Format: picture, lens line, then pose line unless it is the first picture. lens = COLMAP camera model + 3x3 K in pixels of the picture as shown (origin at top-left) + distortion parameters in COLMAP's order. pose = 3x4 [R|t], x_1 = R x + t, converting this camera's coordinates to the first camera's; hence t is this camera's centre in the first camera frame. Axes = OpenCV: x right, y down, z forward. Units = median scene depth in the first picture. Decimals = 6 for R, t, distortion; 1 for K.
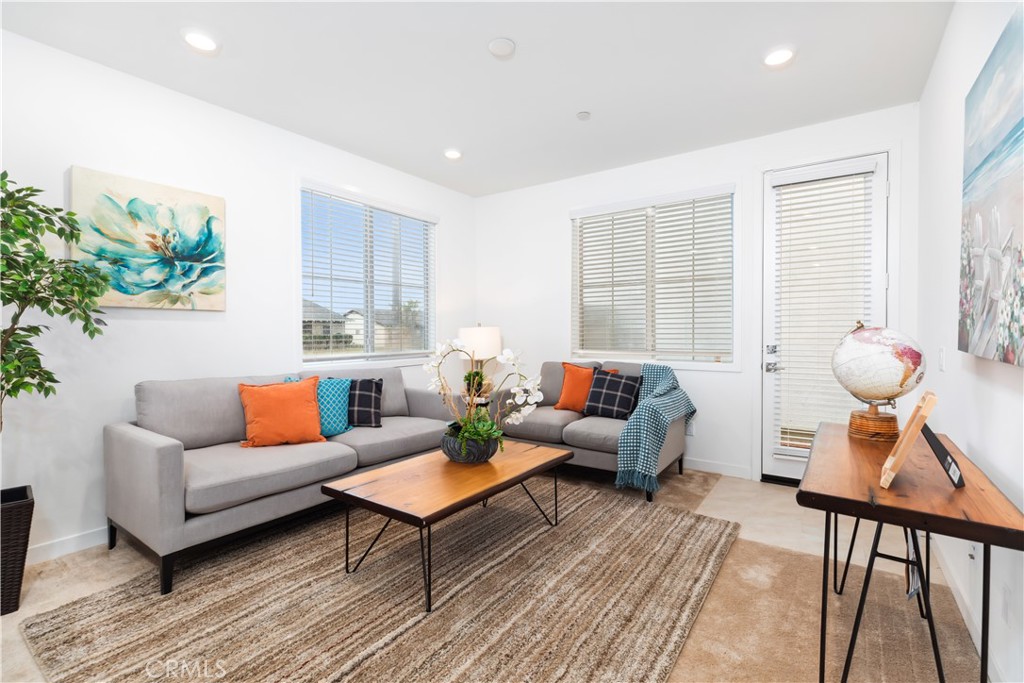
lens RADIAL K [[462.9, 0, 516.7], [0, 462.9, 339.2], [0, 0, 1]] dist [0.001335, 0.000040]
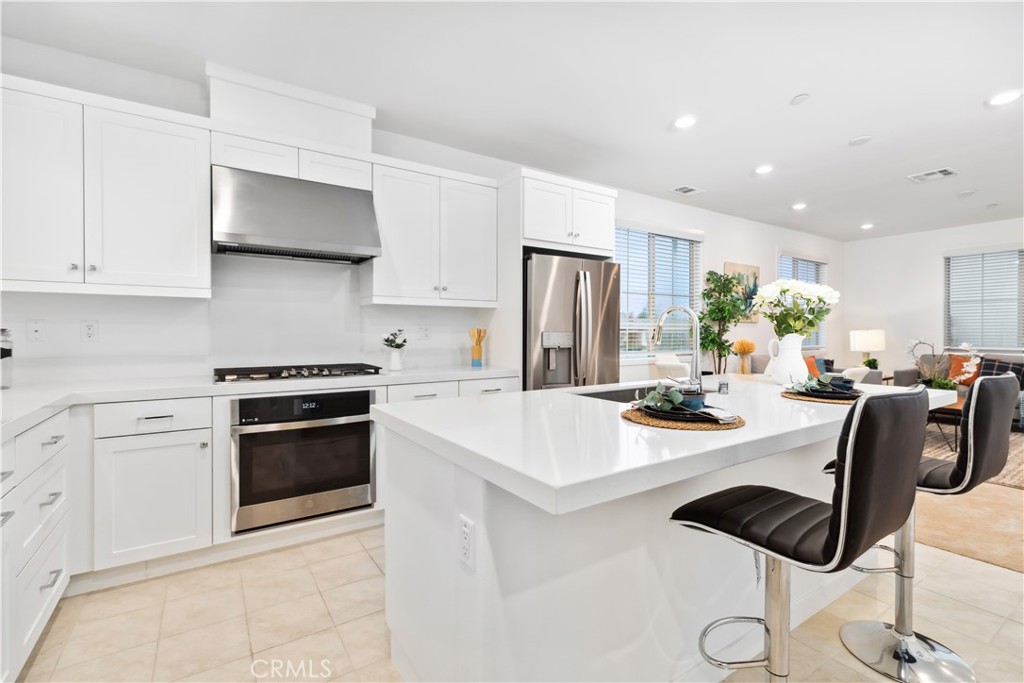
lens RADIAL K [[462.9, 0, 507.6], [0, 462.9, 335.5], [0, 0, 1]] dist [0.001335, 0.000040]
pose [[0.925100, 0.007930, -0.379640, -0.919394], [-0.013569, 0.999834, -0.012179, 0.037212], [0.379481, 0.016418, 0.925054, -1.347447]]
